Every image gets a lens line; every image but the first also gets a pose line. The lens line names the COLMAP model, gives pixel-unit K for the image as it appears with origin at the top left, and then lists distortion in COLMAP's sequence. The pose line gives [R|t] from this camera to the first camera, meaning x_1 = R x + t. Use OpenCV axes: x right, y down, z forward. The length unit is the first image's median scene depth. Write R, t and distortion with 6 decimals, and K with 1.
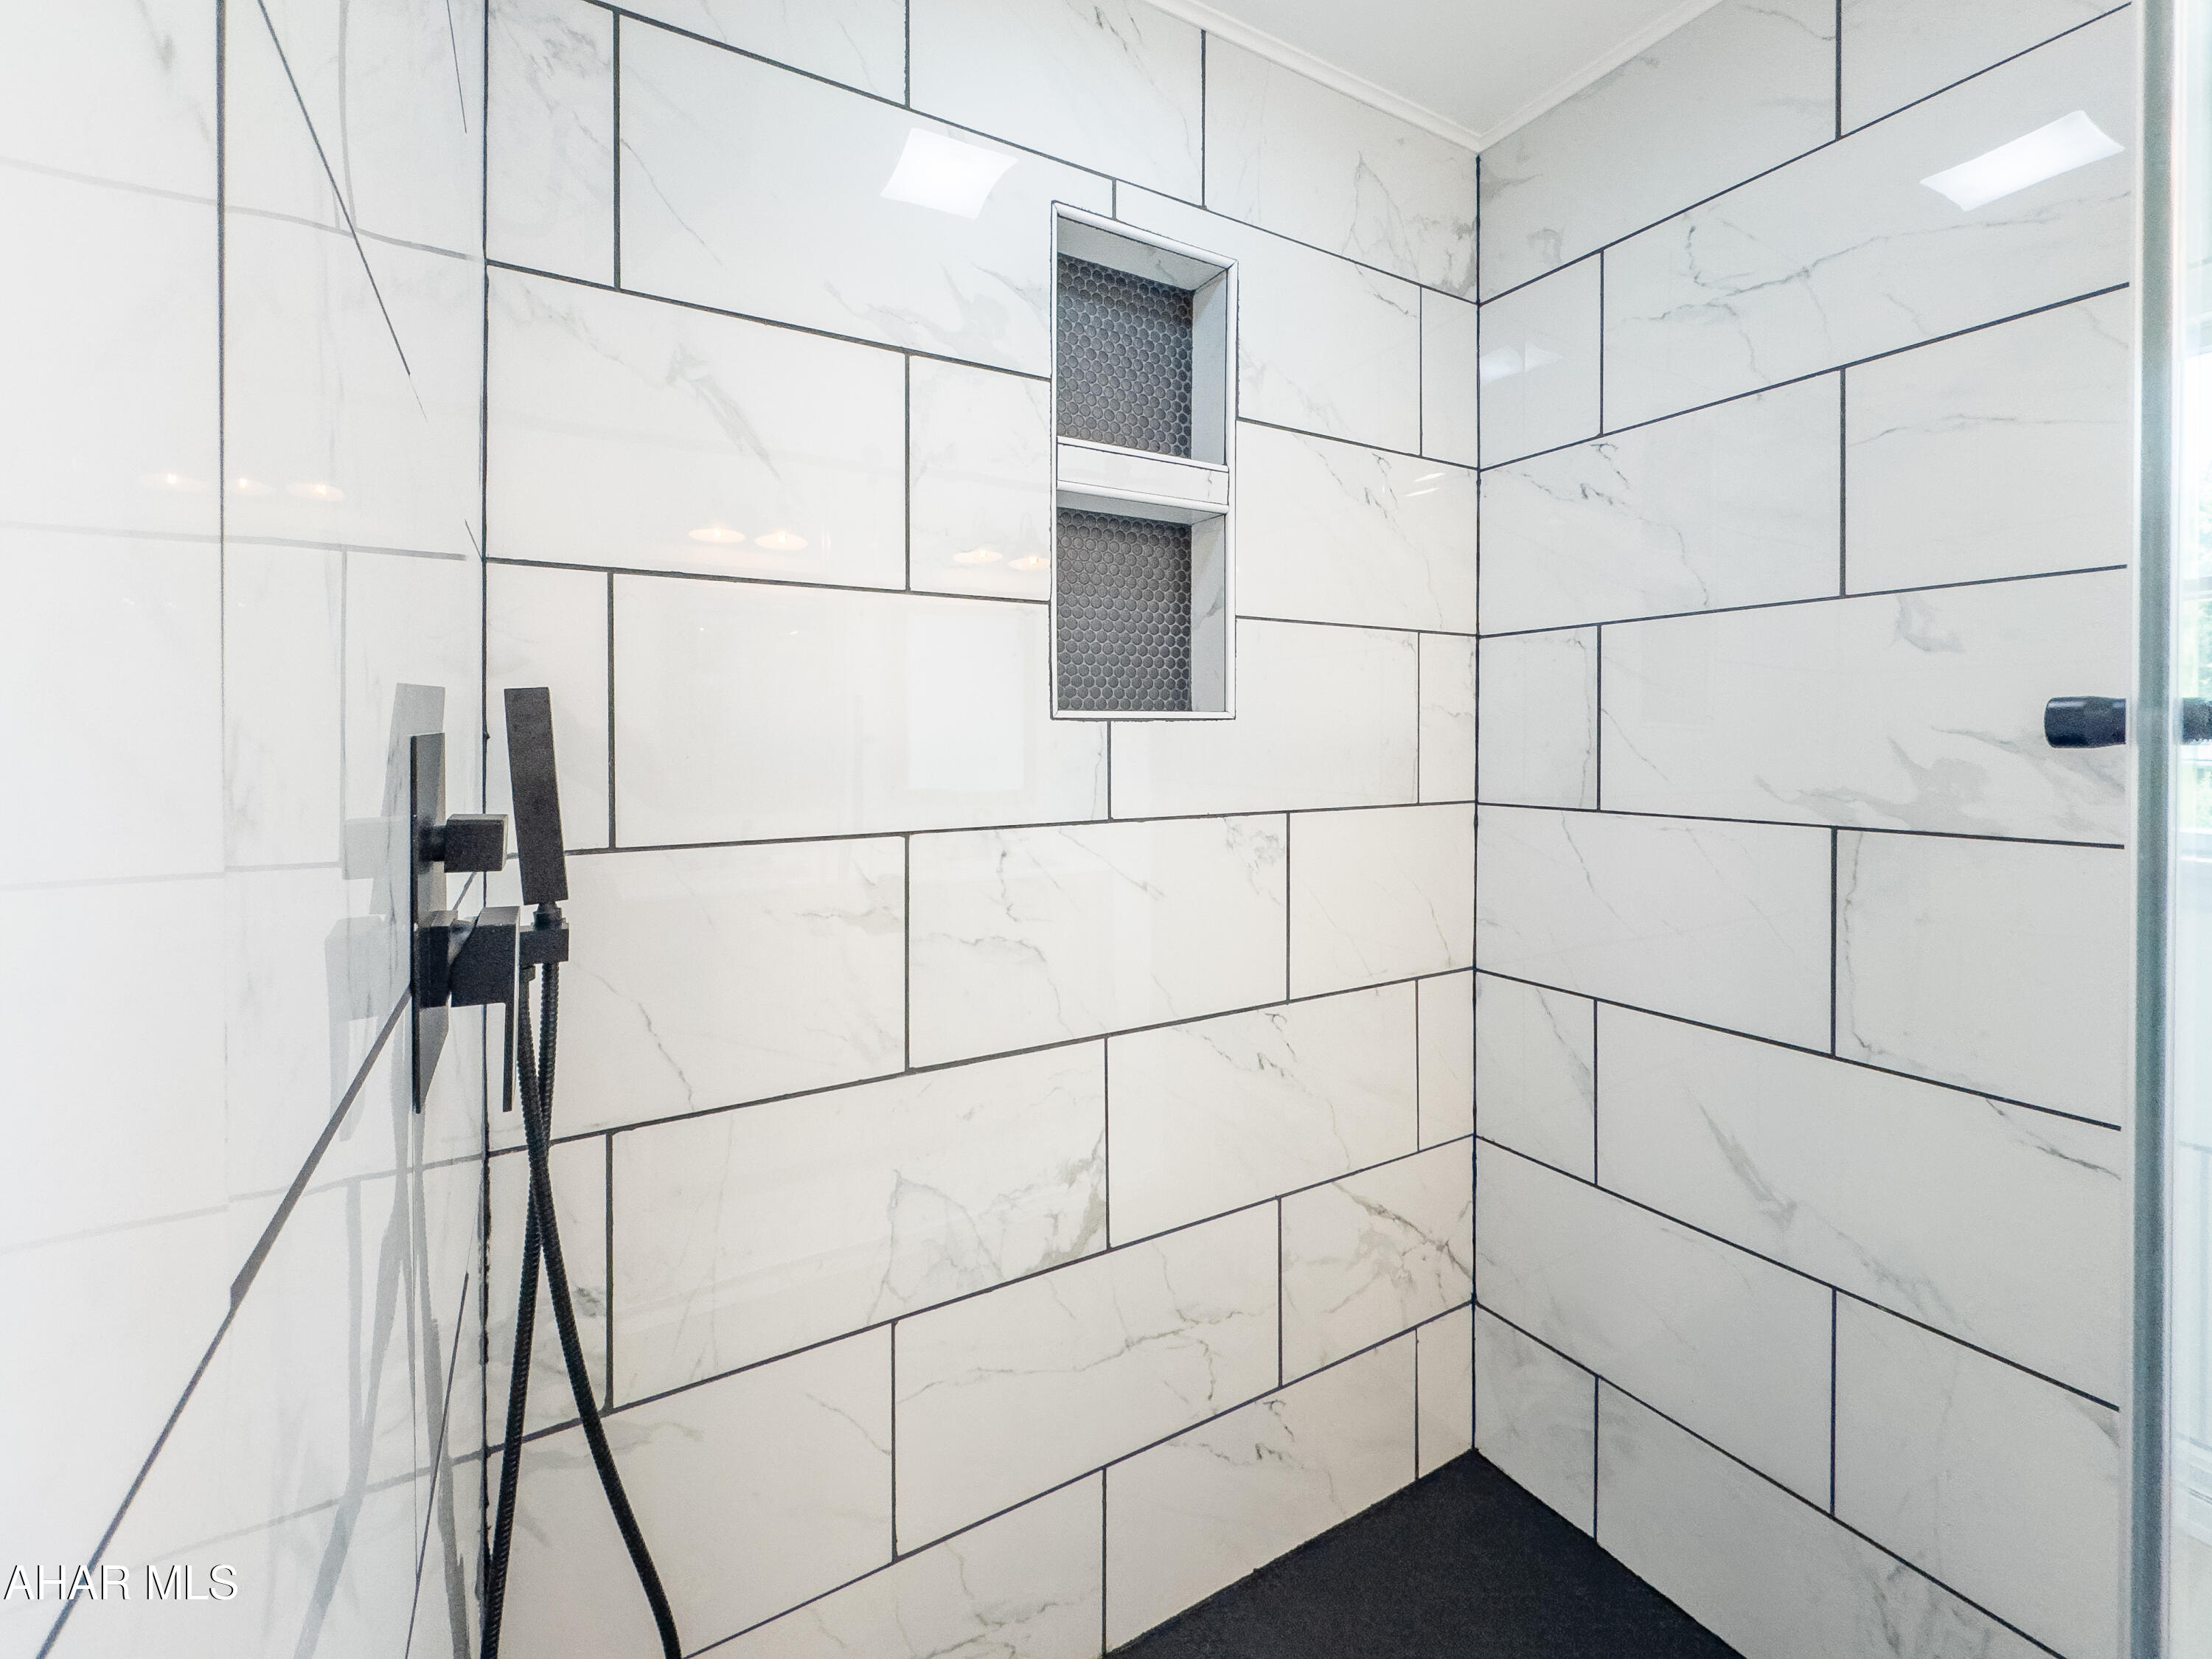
lens RADIAL K [[987.9, 0, 1073.9], [0, 987.9, 833.6], [0, 0, 1]] dist [-0.000658, -0.000484]
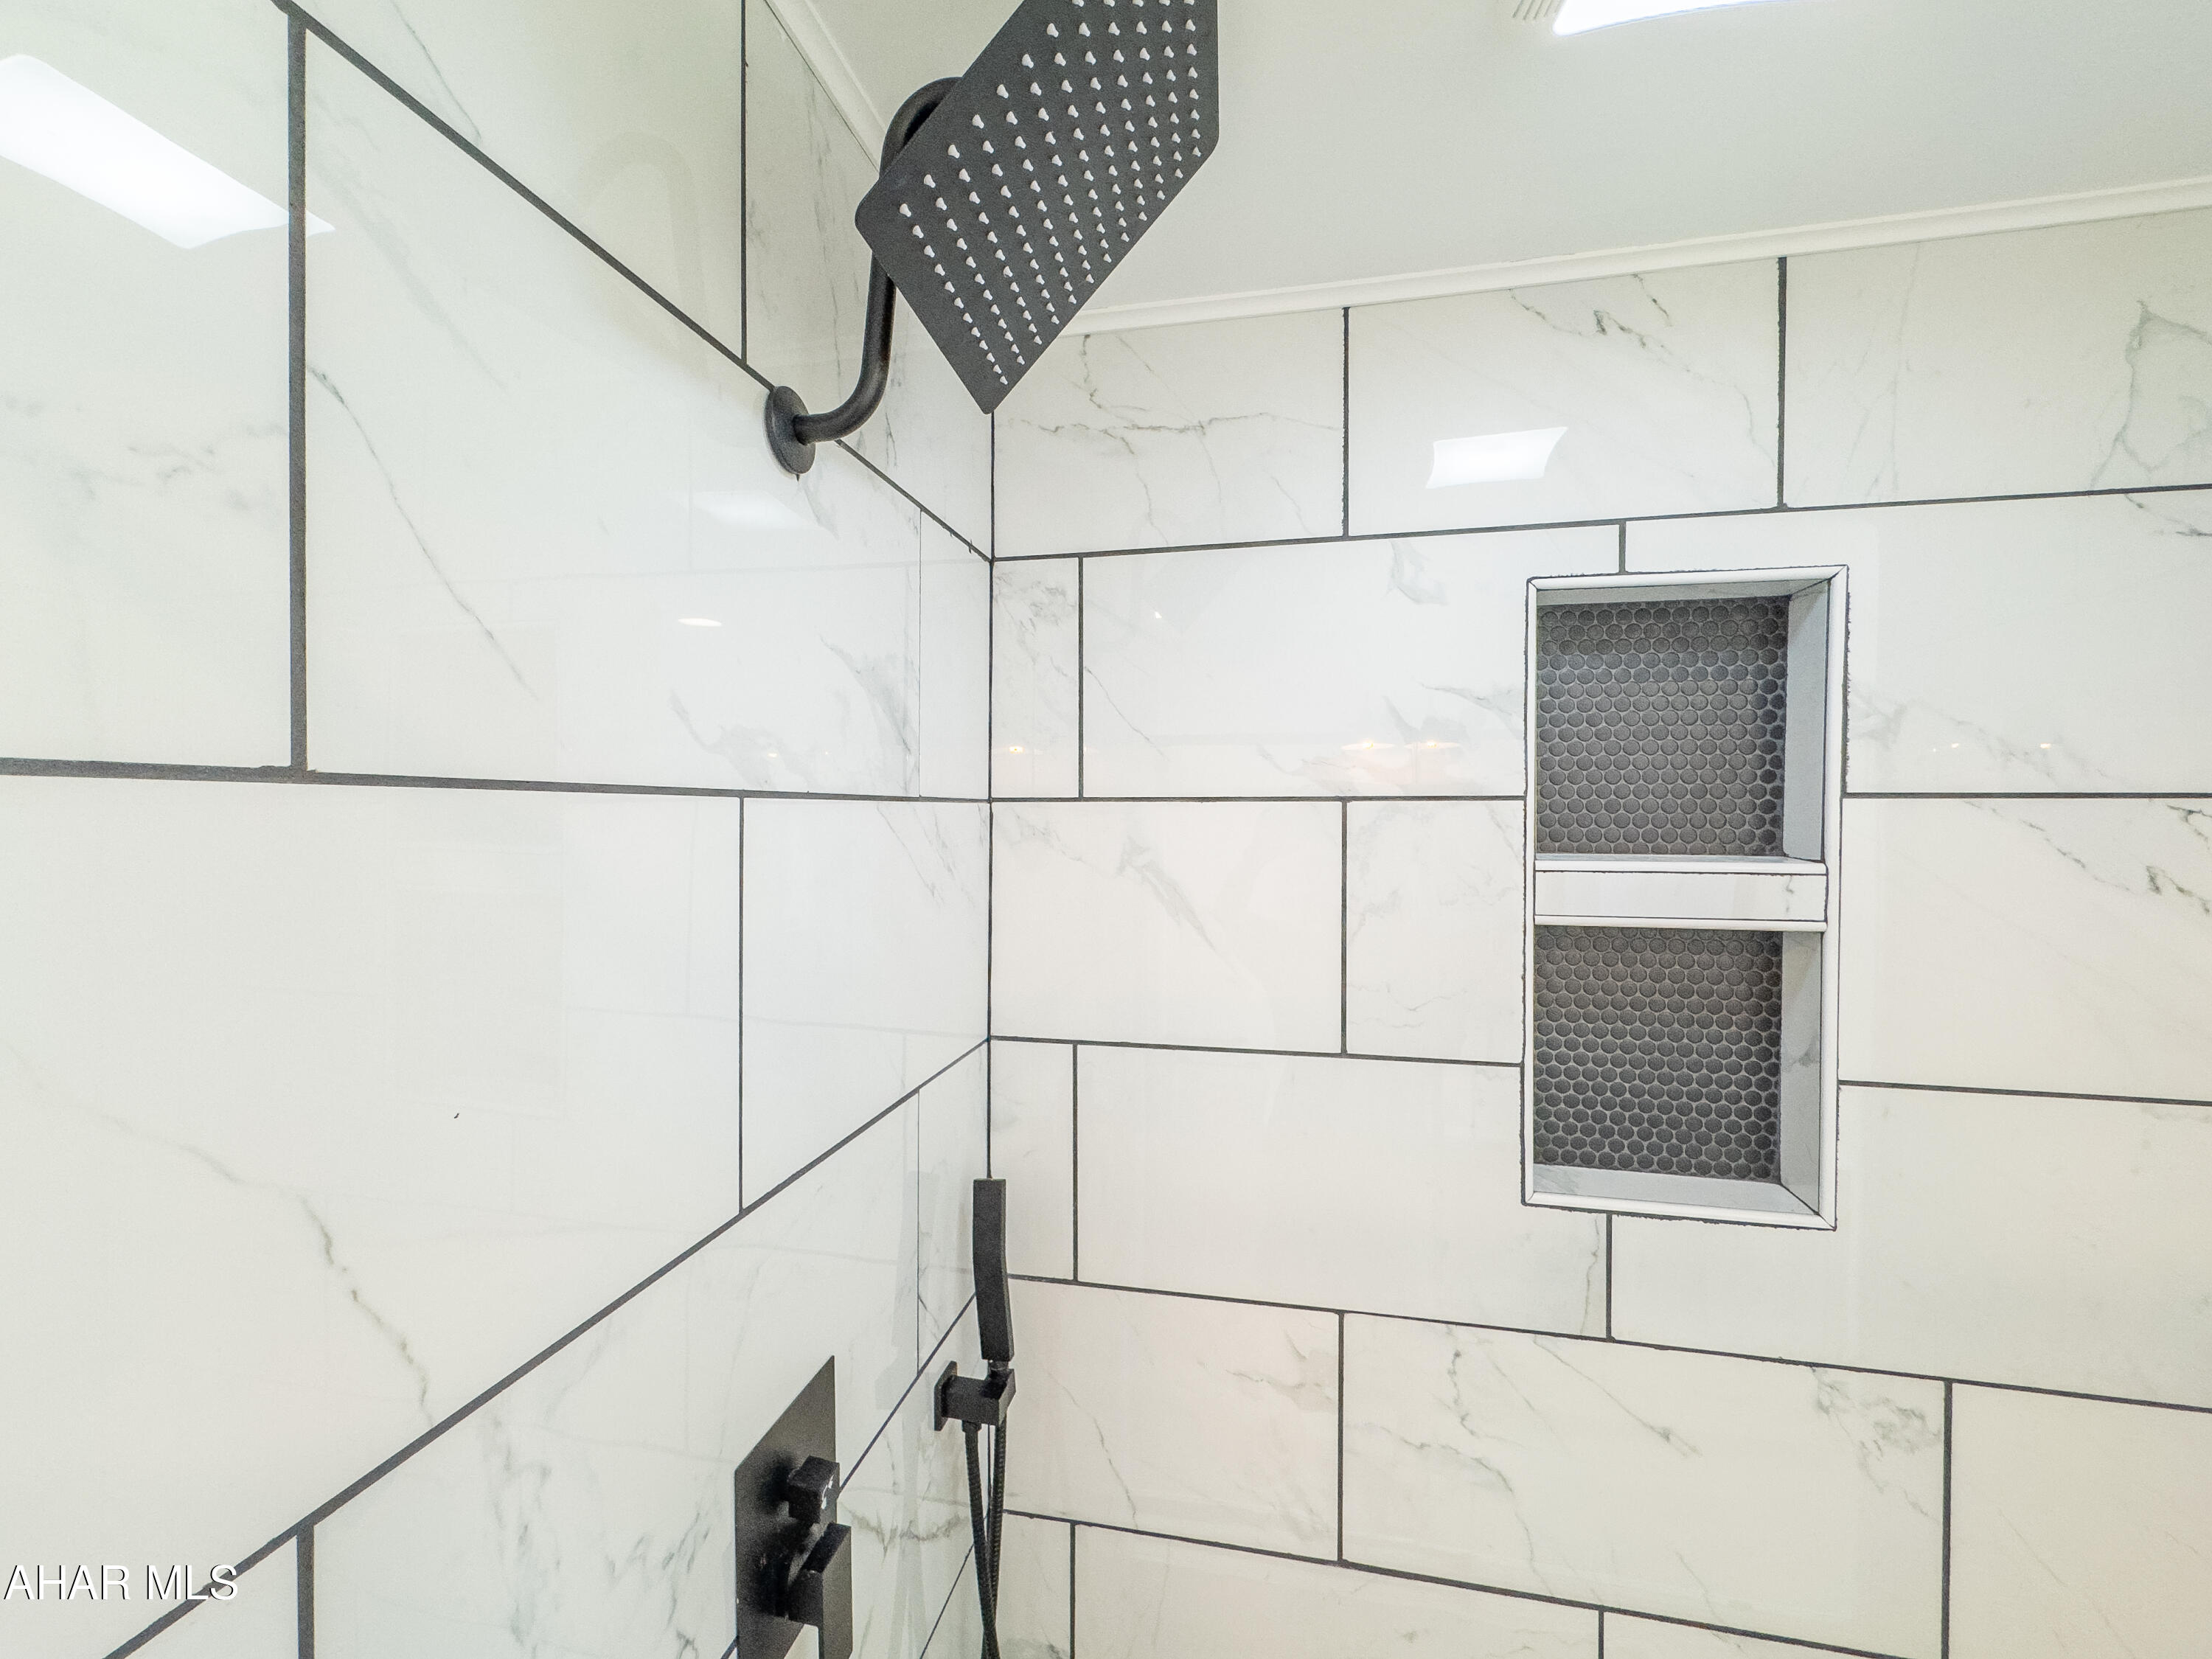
lens RADIAL K [[987.9, 0, 1073.9], [0, 987.9, 833.6], [0, 0, 1]] dist [-0.000658, -0.000484]
pose [[0.713322, 0.005305, -0.700816, 0.269344], [0.001407, 0.999958, 0.009001, -0.406701], [0.700835, -0.007407, 0.713285, 0.129687]]
